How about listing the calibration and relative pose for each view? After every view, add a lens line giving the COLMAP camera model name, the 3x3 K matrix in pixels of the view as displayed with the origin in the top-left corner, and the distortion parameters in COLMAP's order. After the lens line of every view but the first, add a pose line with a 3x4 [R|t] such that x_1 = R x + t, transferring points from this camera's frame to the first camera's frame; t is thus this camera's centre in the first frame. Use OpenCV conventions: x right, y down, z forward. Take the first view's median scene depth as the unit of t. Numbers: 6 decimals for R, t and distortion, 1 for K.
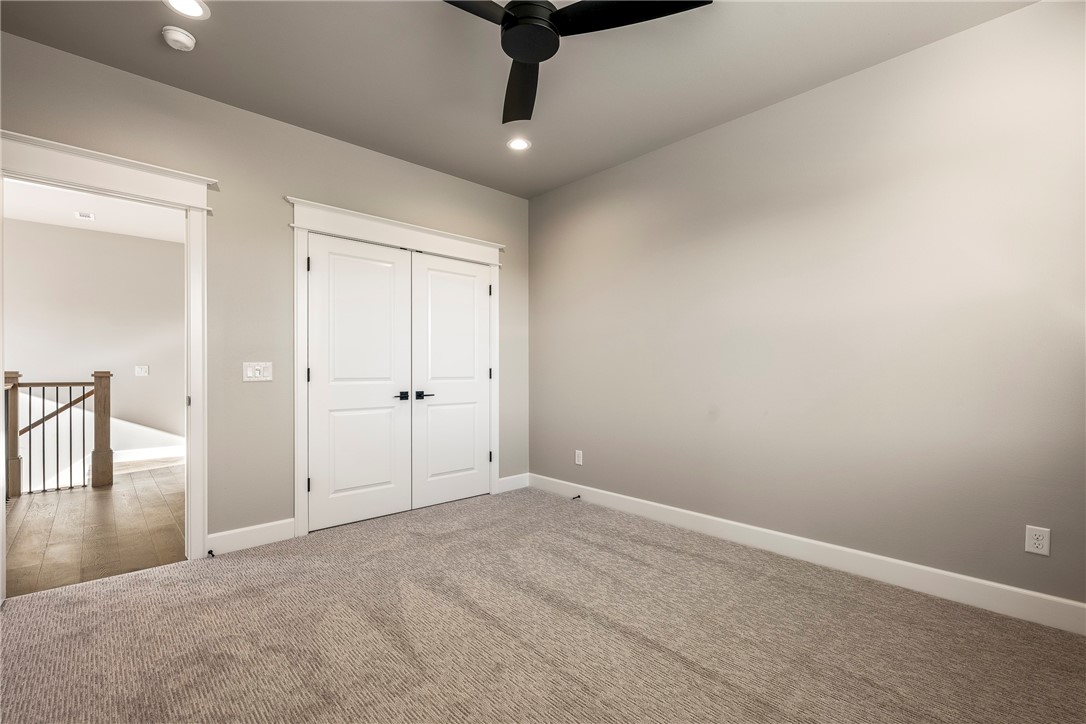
lens RADIAL K [[461.3, 0, 535.2], [0, 461.3, 364.4], [0, 0, 1]] dist [0.002233, -0.000020]
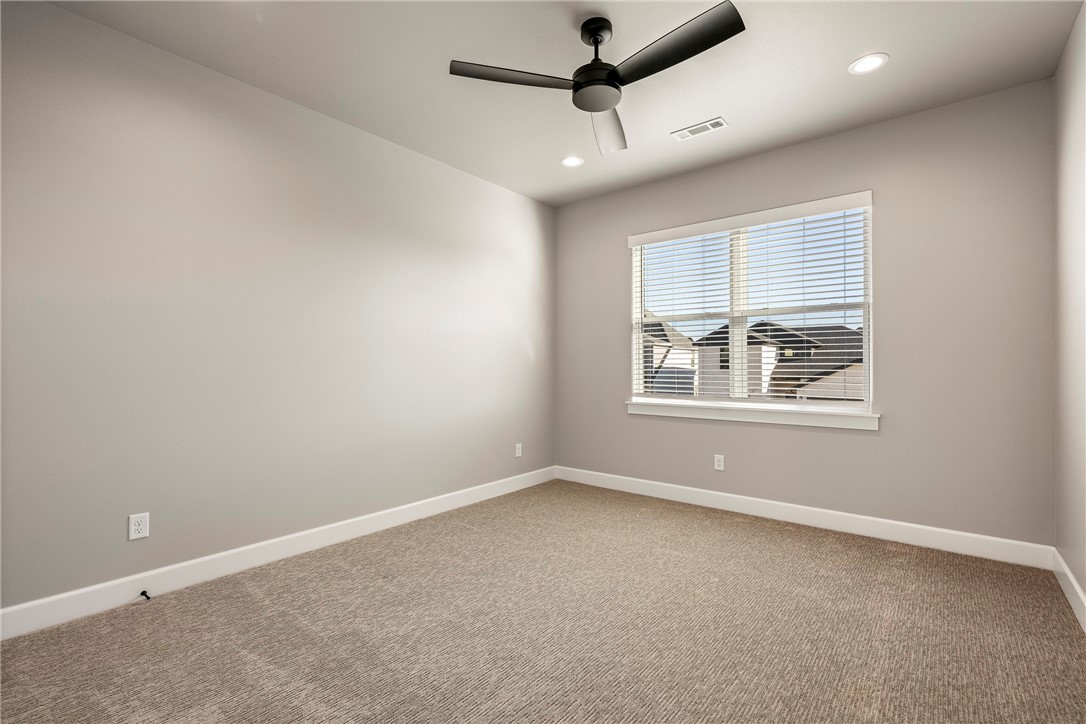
lens RADIAL K [[486.7, 0, 538.6], [0, 486.7, 365.4], [0, 0, 1]] dist [-0.009144, -0.000107]
pose [[-0.123042, 0.010334, 0.992348, -0.734388], [-0.005304, 0.999925, -0.011070, 0.016400], [-0.992387, -0.006626, -0.122978, 0.796982]]
